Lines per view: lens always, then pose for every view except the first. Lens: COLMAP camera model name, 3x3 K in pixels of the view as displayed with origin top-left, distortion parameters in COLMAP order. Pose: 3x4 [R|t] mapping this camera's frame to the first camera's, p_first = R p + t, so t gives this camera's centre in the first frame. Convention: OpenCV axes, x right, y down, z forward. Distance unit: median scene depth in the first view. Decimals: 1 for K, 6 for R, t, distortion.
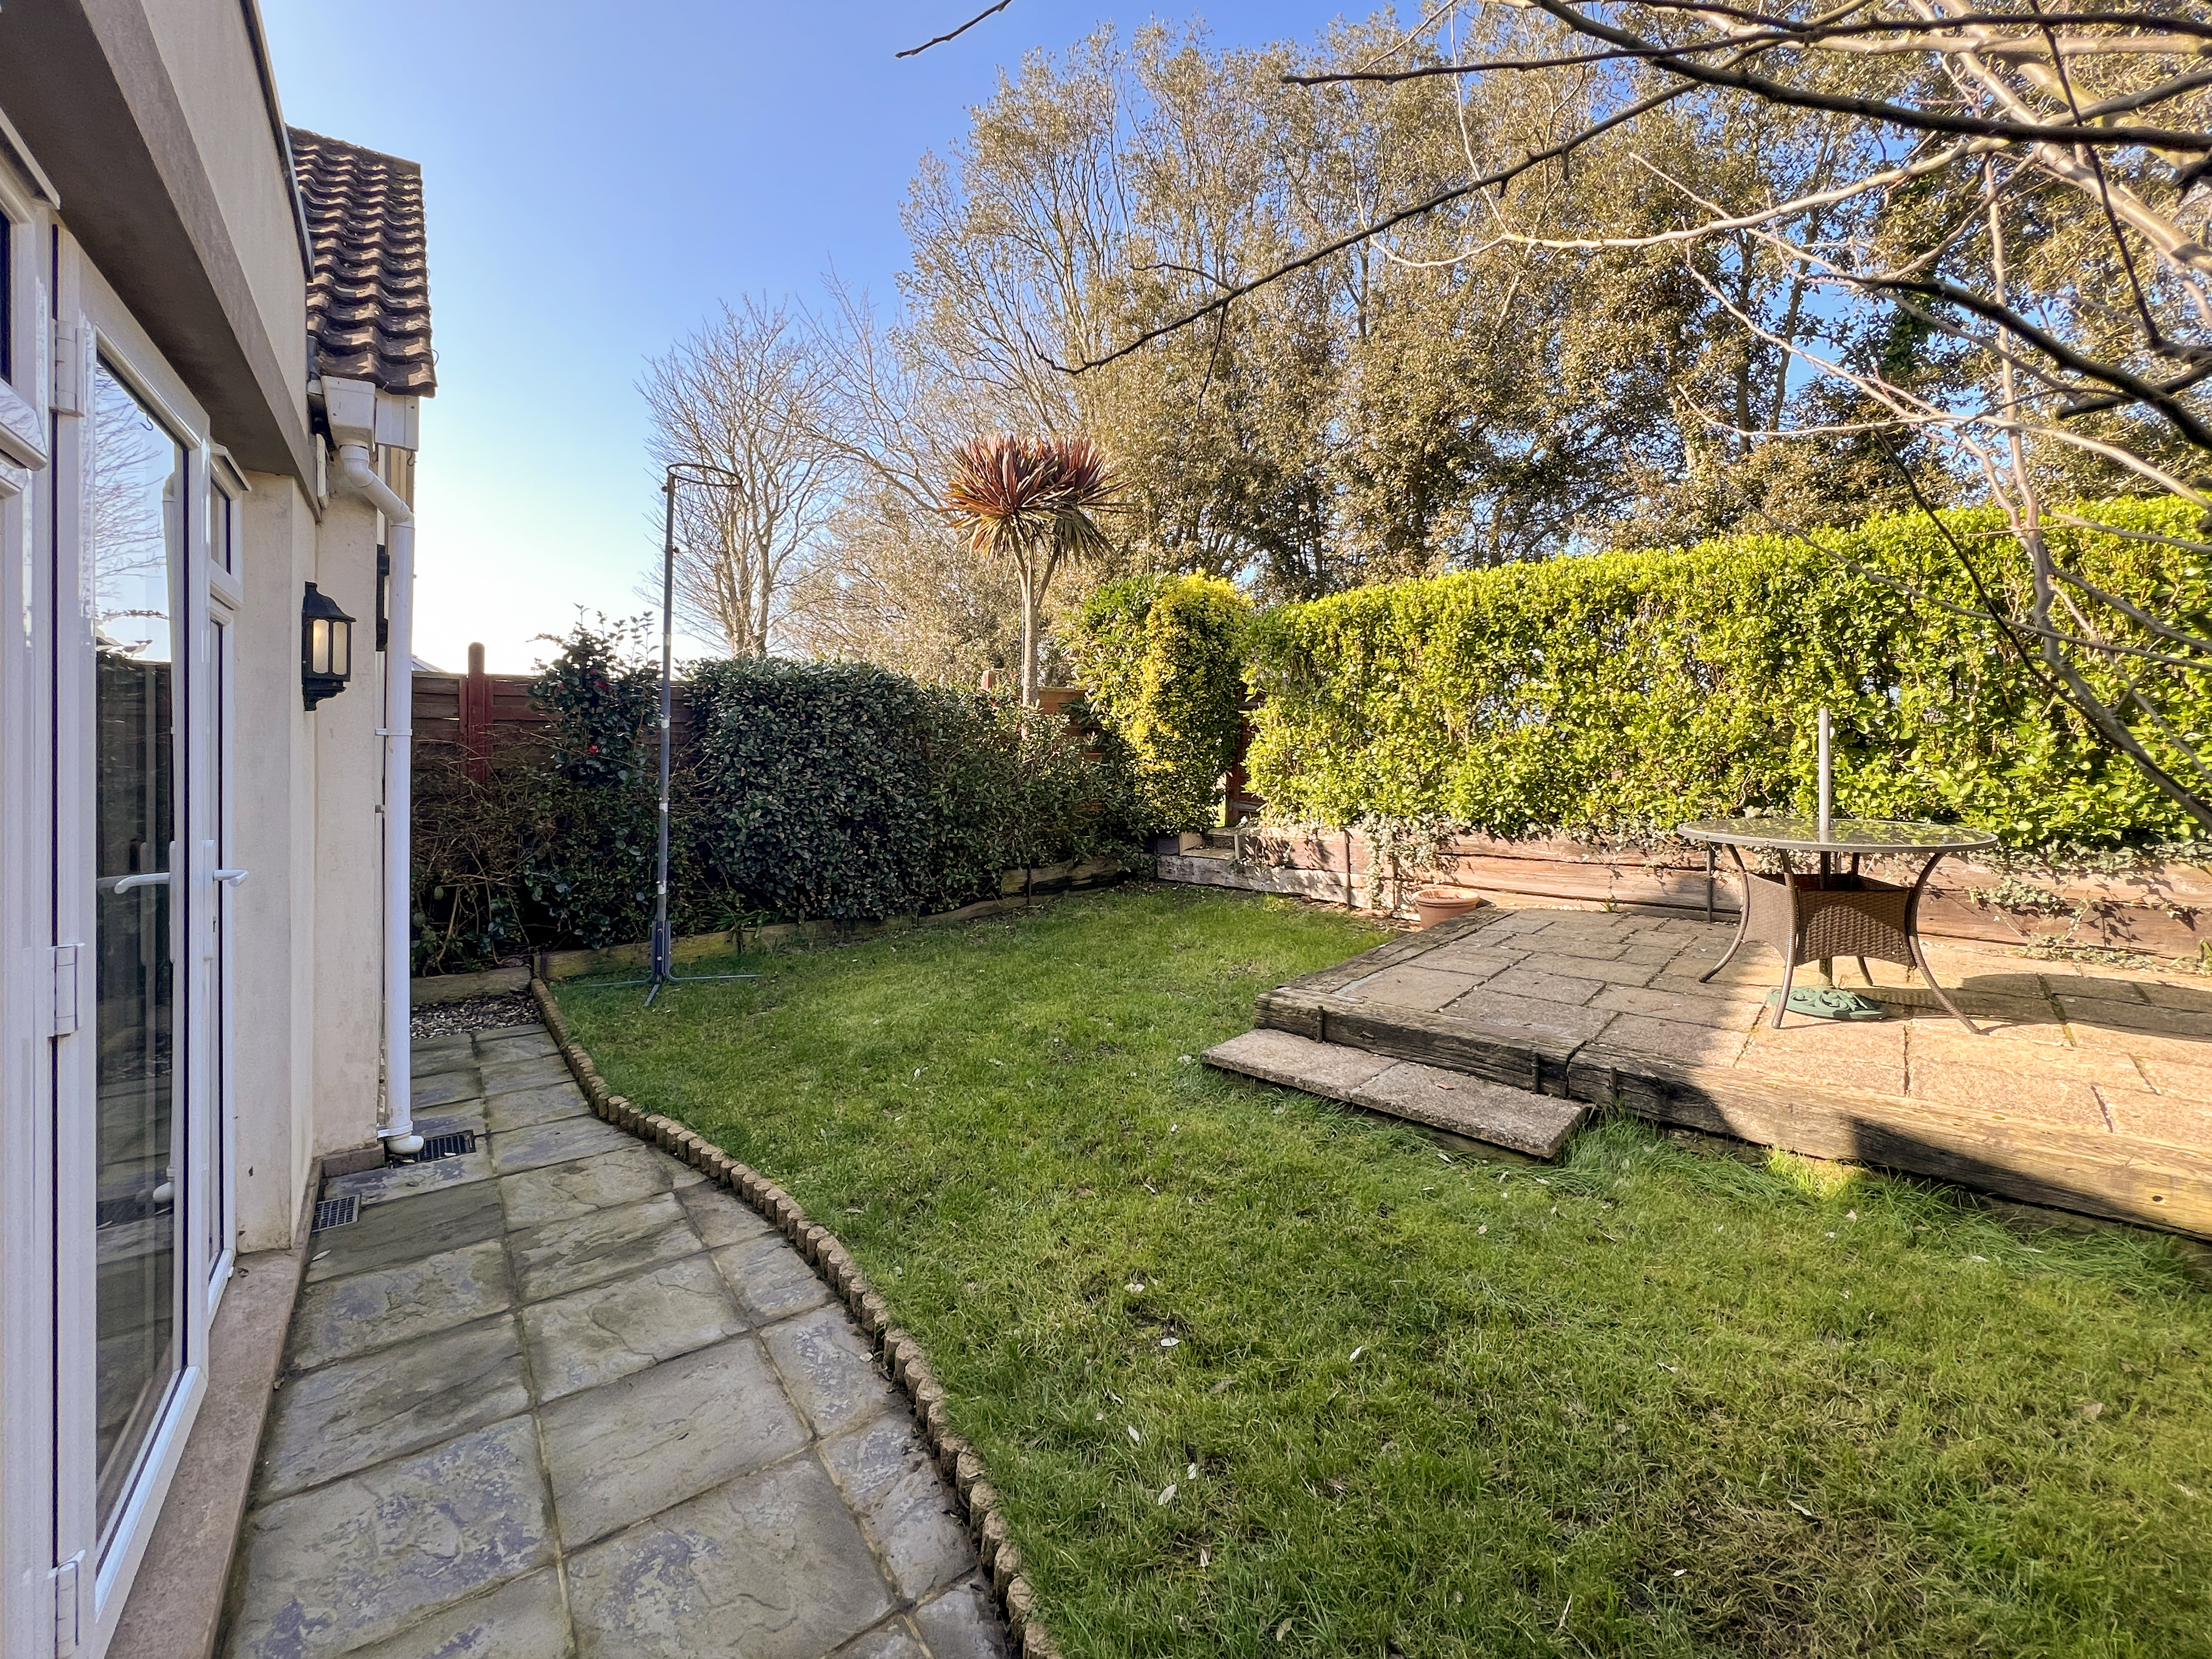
lens RADIAL K [[900.2, 0, 1115.5], [0, 900.2, 825.9], [0, 0, 1]] dist [0.000089, 0.000199]
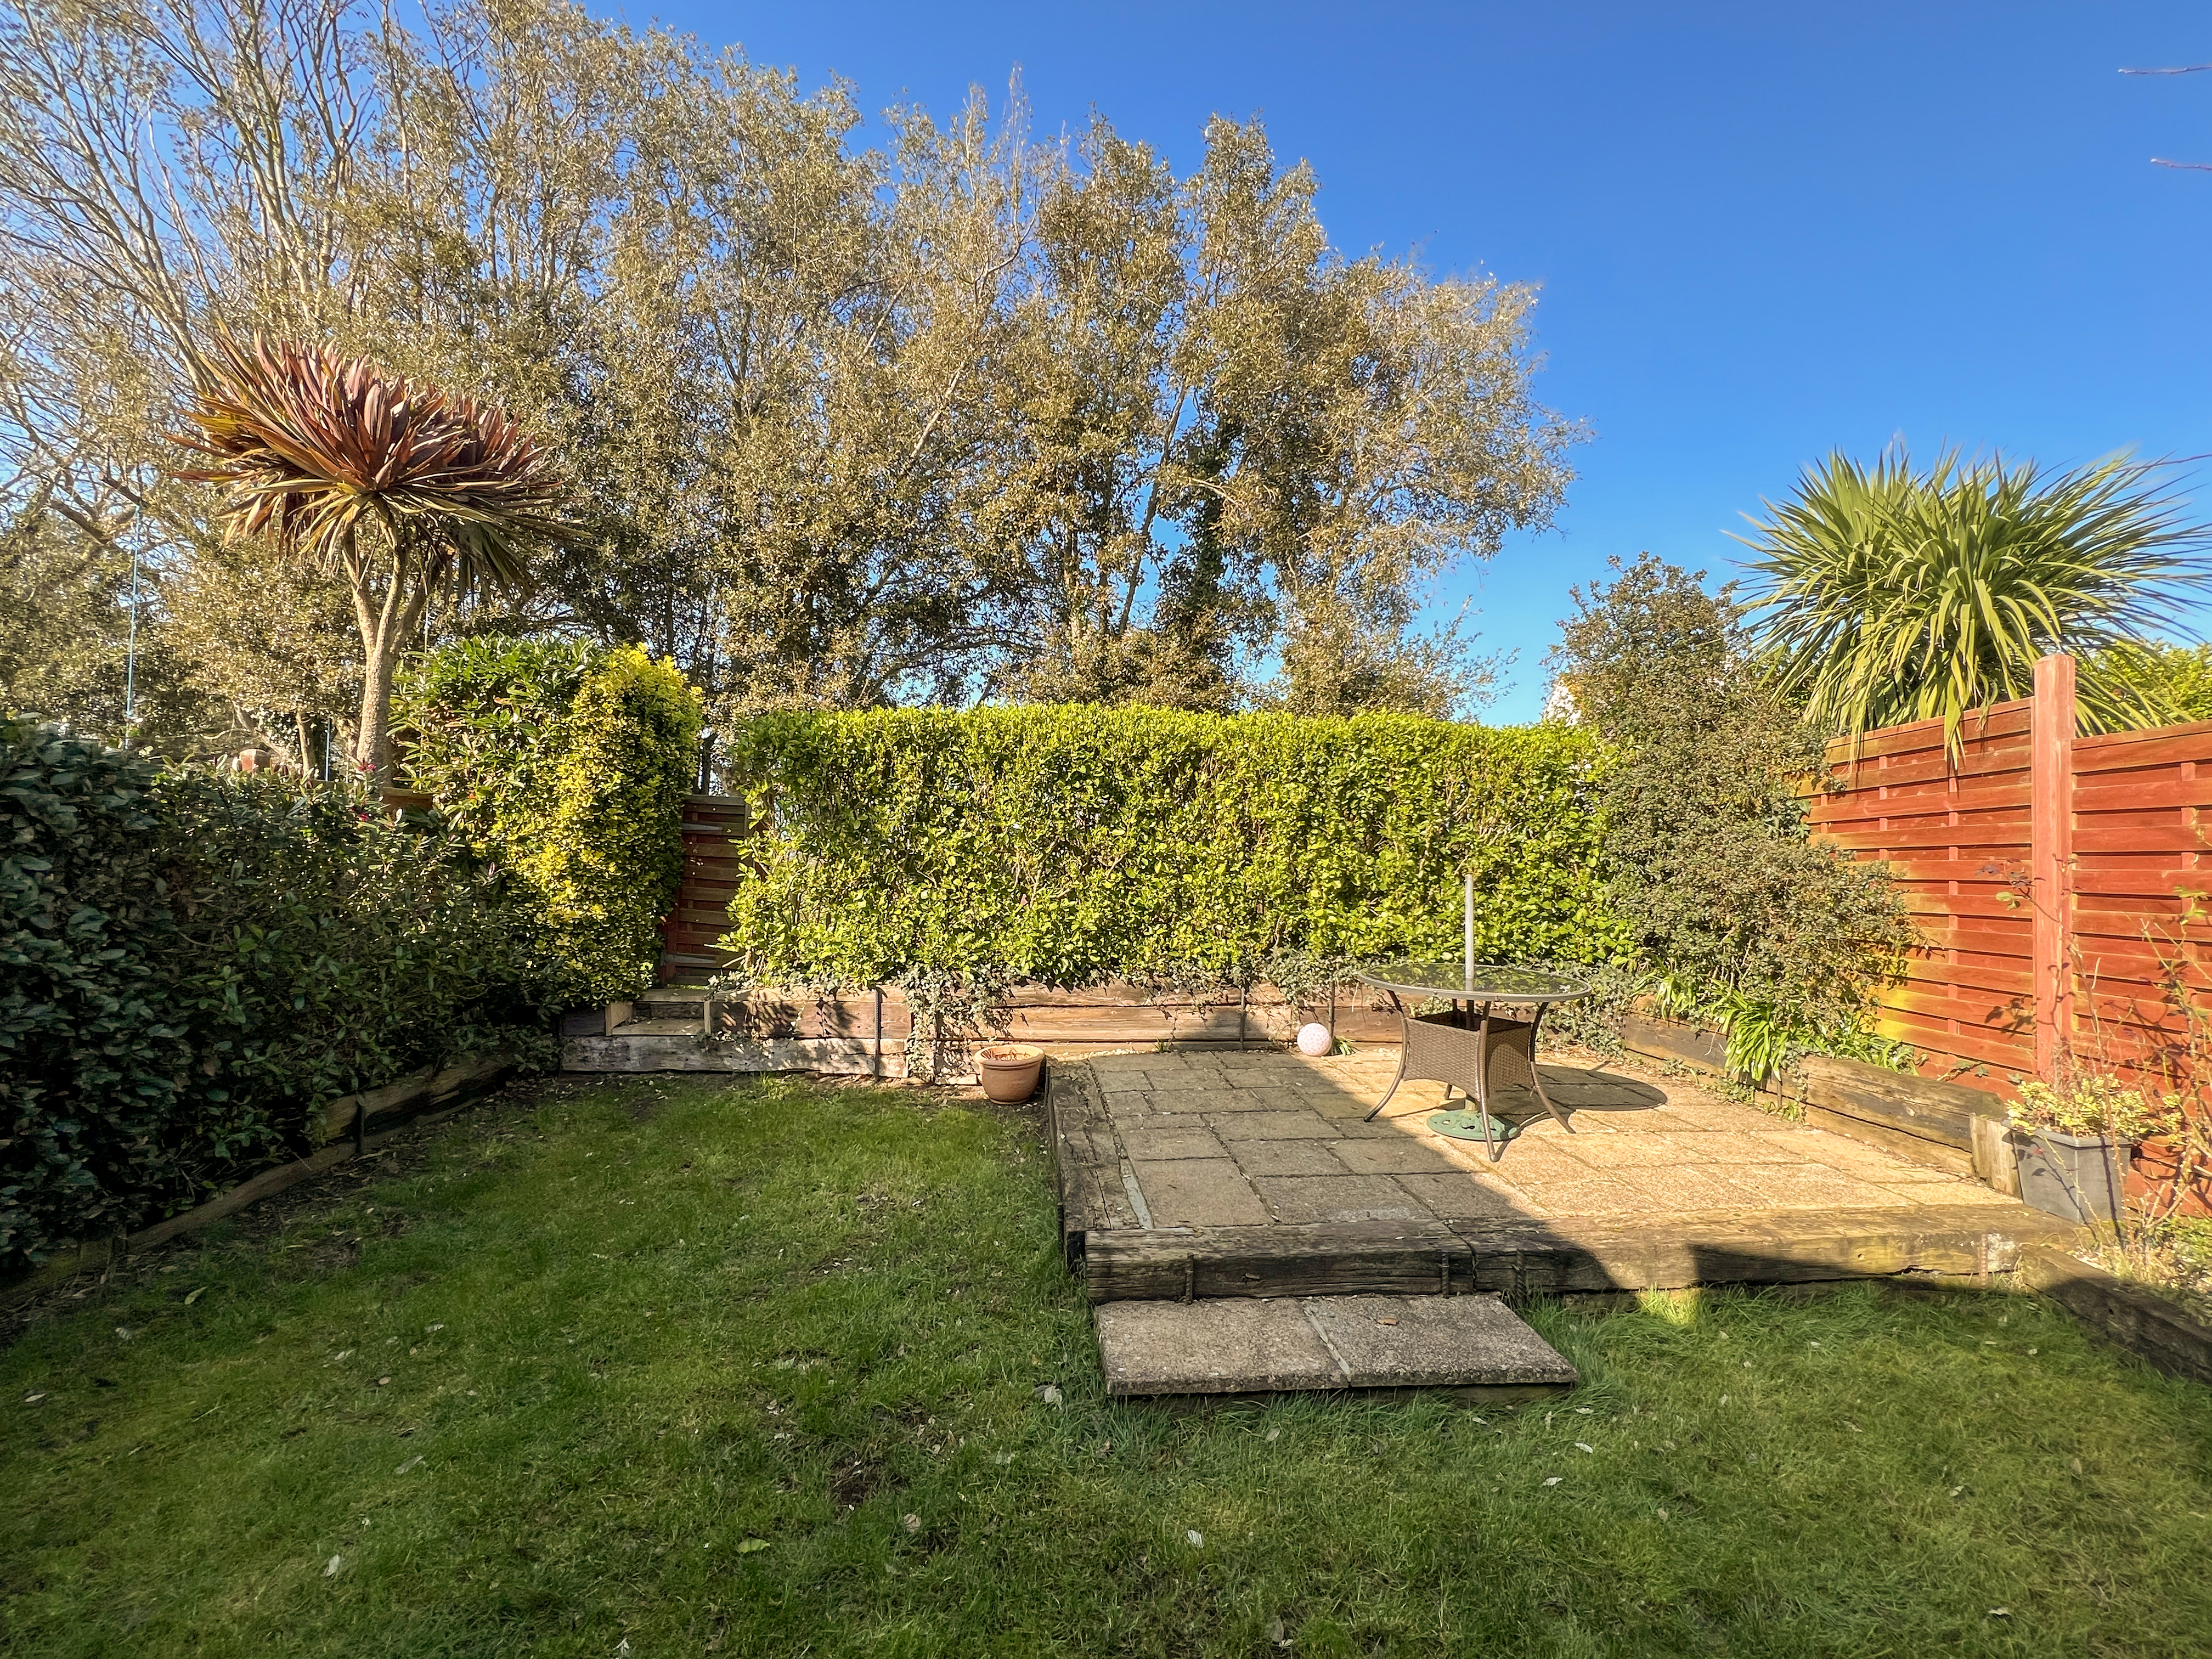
lens RADIAL K [[900.9, 0, 1096.7], [0, 900.9, 894.9], [0, 0, 1]] dist [-0.000485, 0.000023]
pose [[0.702260, -0.008895, 0.711865, -0.219972], [0.046282, 0.998377, -0.033182, -0.049638], [-0.710414, 0.056249, 0.701532, 0.296656]]
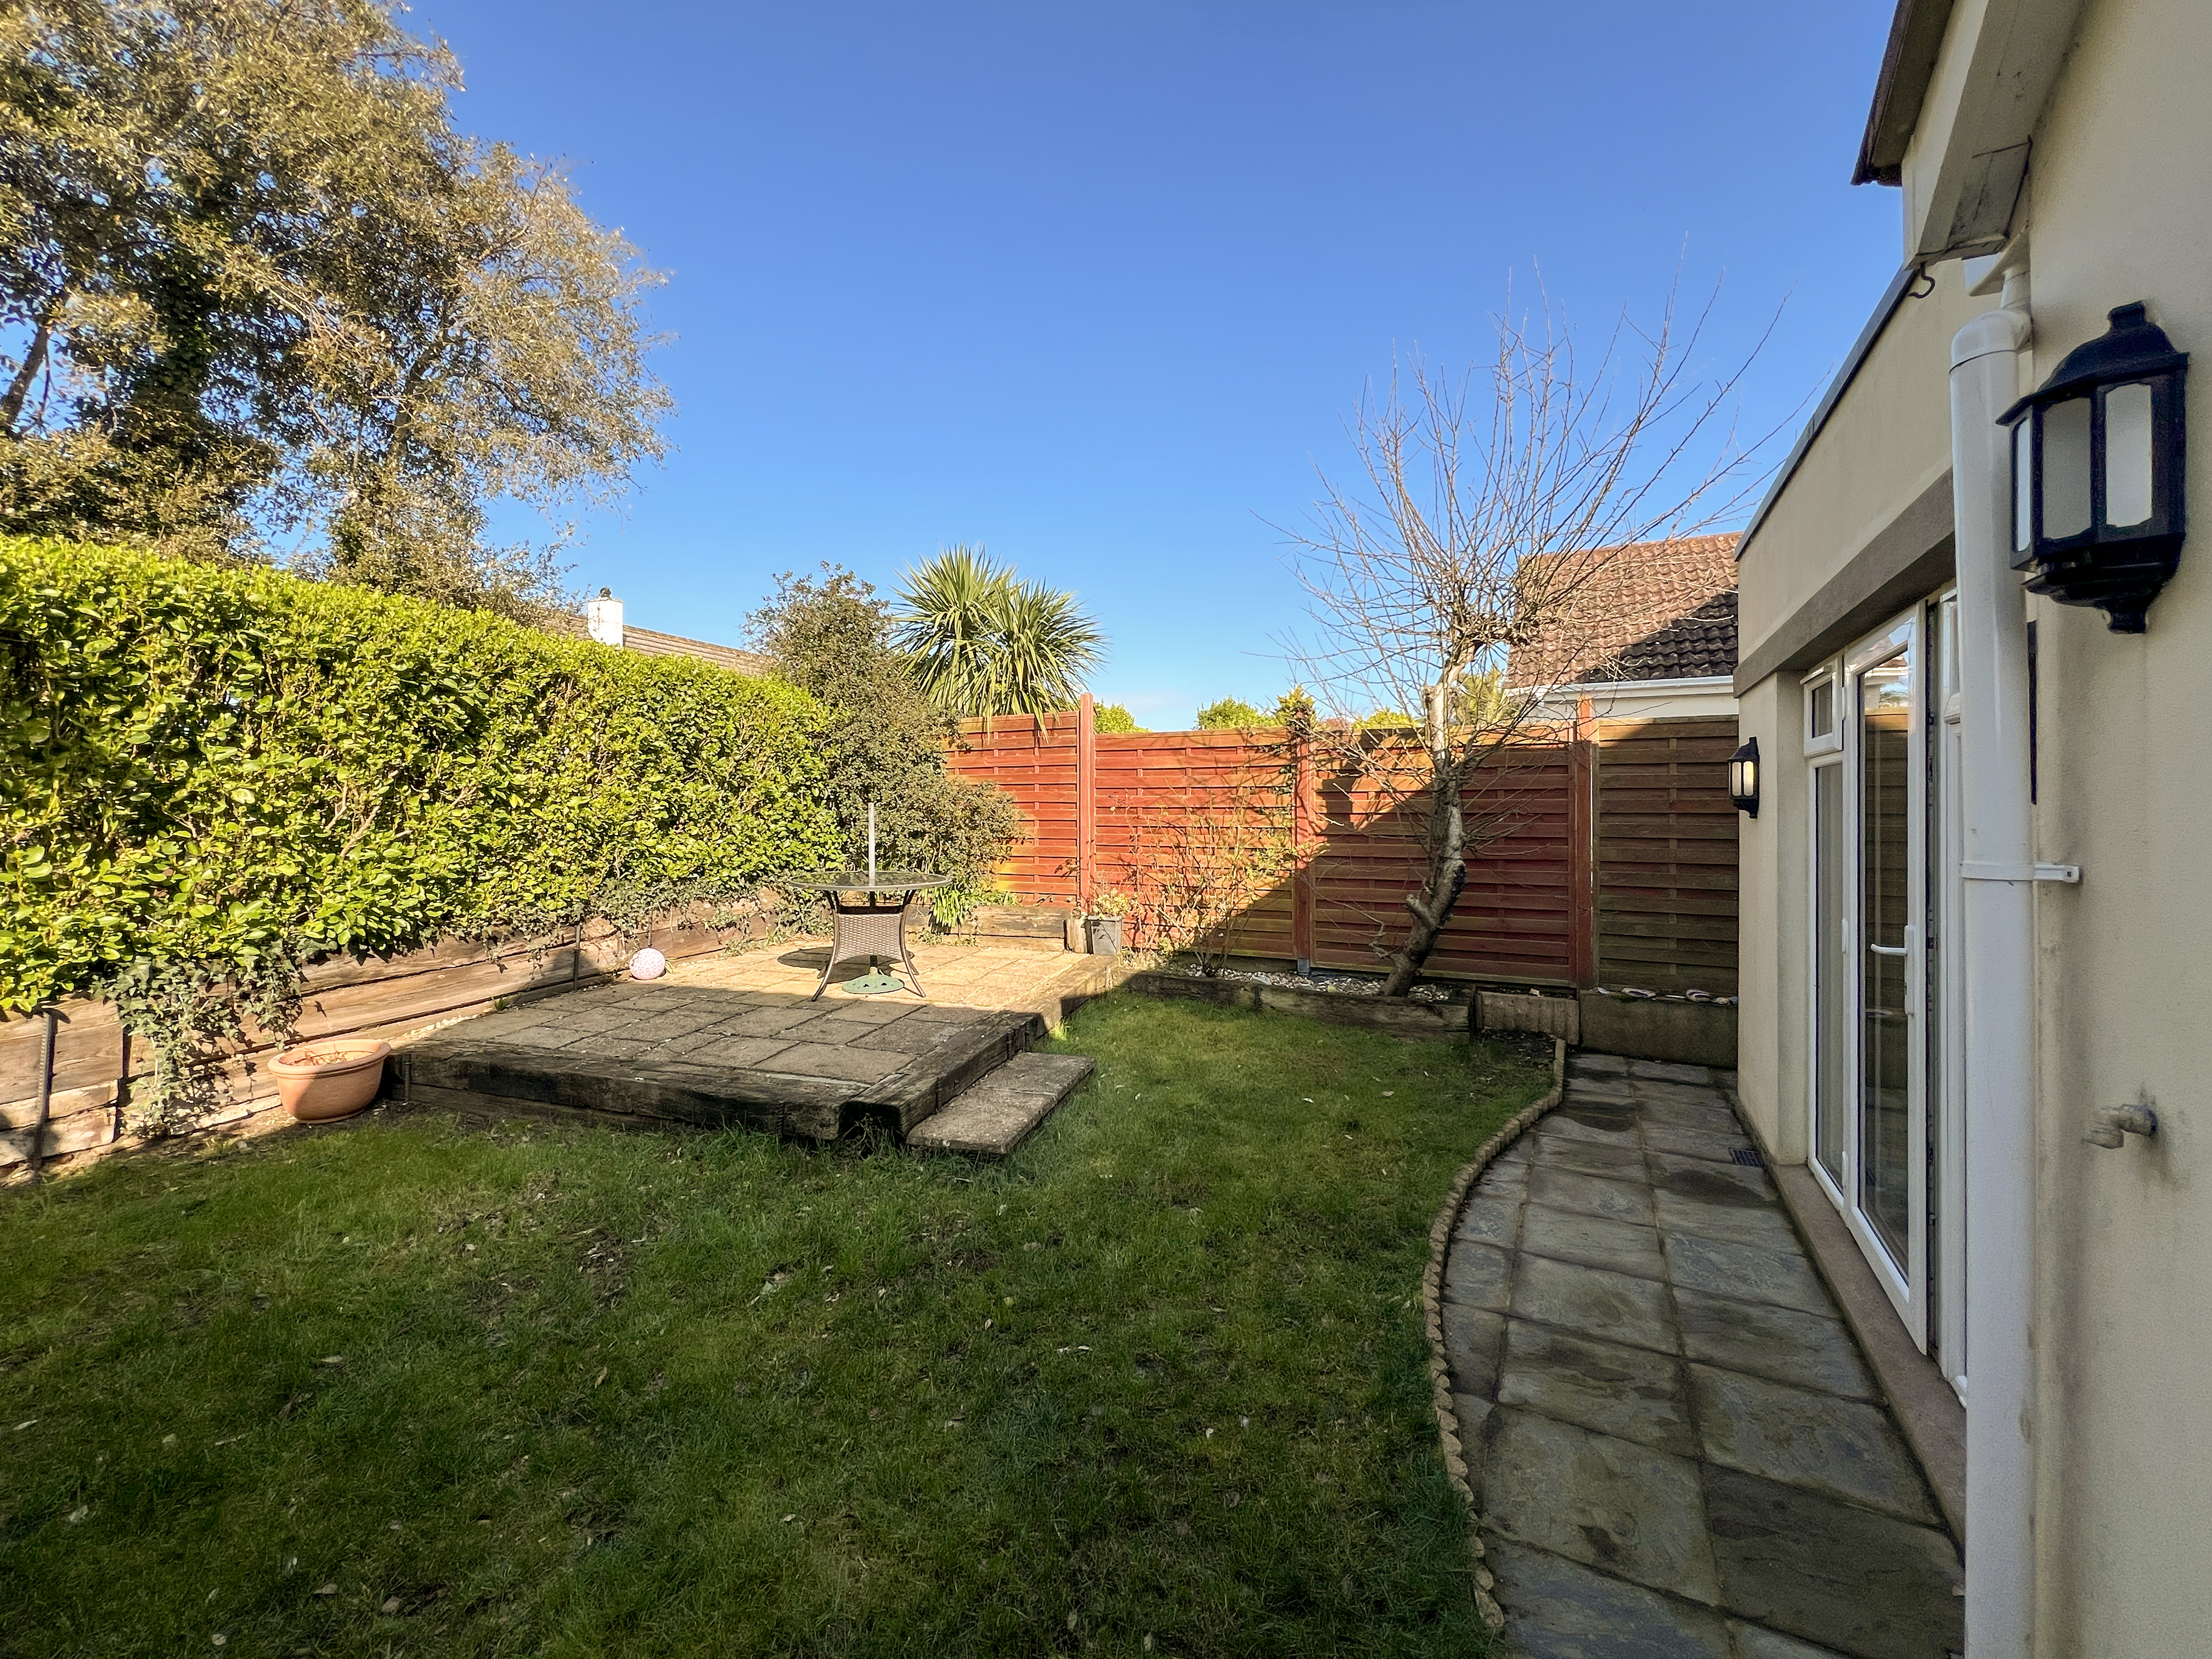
lens RADIAL K [[900.9, 0, 1096.7], [0, 900.9, 894.9], [0, 0, 1]] dist [-0.000485, 0.000023]
pose [[-0.414322, -0.090317, 0.905638, -0.486576], [0.082519, 0.987238, 0.136206, -0.088278], [-0.906382, 0.131166, -0.401582, 0.747115]]
